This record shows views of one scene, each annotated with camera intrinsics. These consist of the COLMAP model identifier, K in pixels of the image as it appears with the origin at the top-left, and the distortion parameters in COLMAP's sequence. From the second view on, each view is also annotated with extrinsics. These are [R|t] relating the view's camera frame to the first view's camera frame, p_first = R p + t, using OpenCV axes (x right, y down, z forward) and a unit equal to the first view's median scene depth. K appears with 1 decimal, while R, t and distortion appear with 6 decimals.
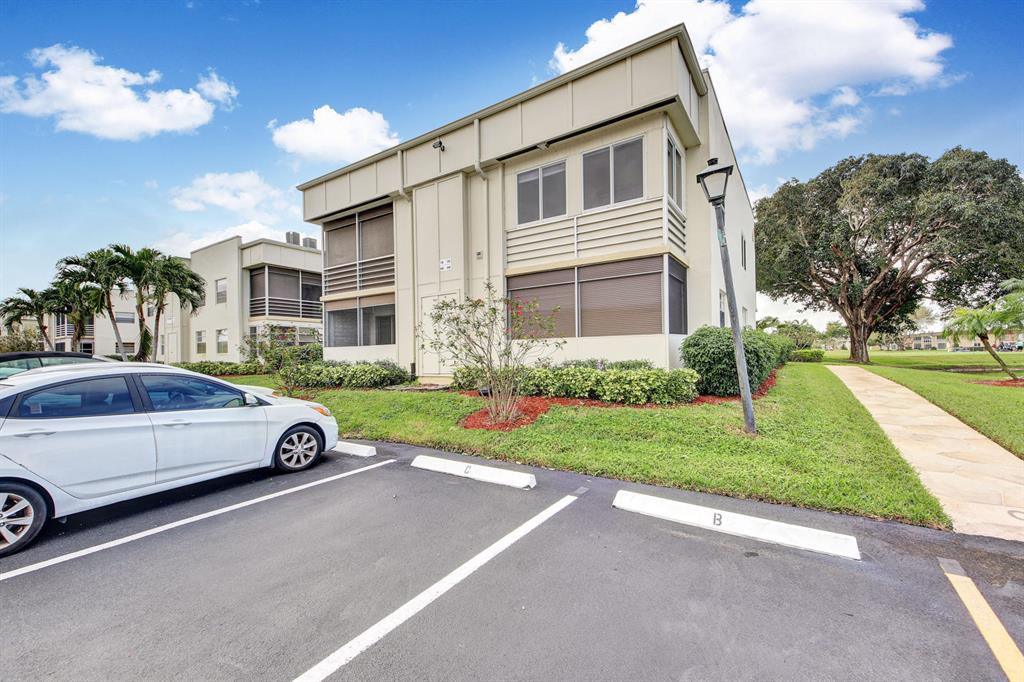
lens RADIAL K [[393.8, 0, 516.2], [0, 393.8, 352.7], [0, 0, 1]] dist [-0.008498, -0.000282]
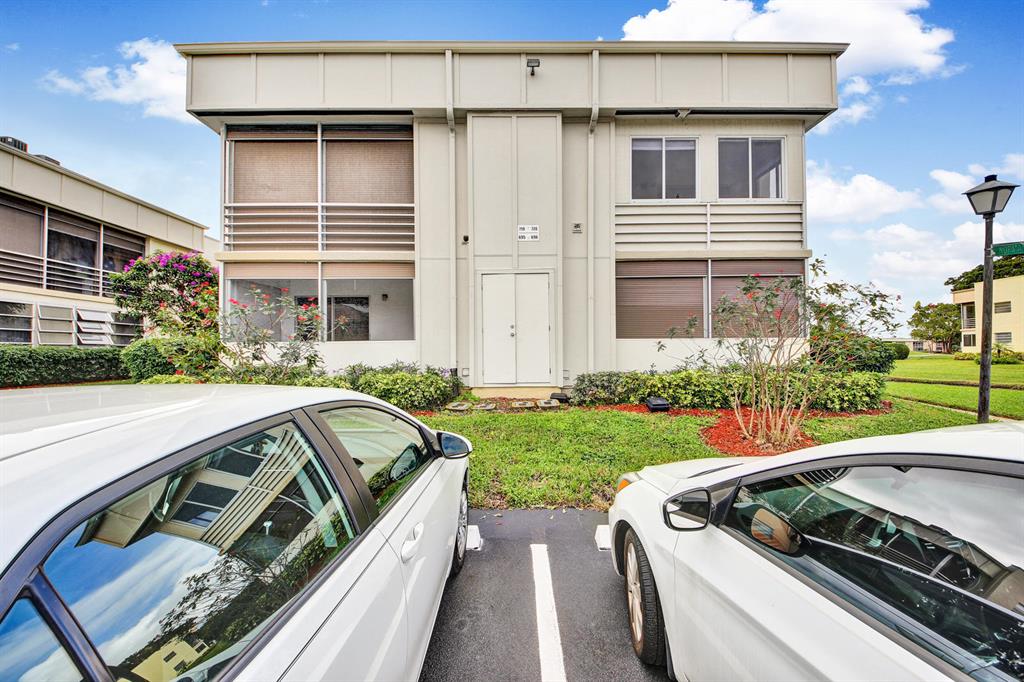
lens RADIAL K [[393.8, 0, 516.2], [0, 393.8, 352.7], [0, 0, 1]] dist [-0.008498, -0.000282]
pose [[0.842787, 0.011551, 0.538124, -0.578652], [-0.003837, 0.999873, -0.015454, 0.007958], [-0.538234, 0.010960, 0.842724, 0.402550]]
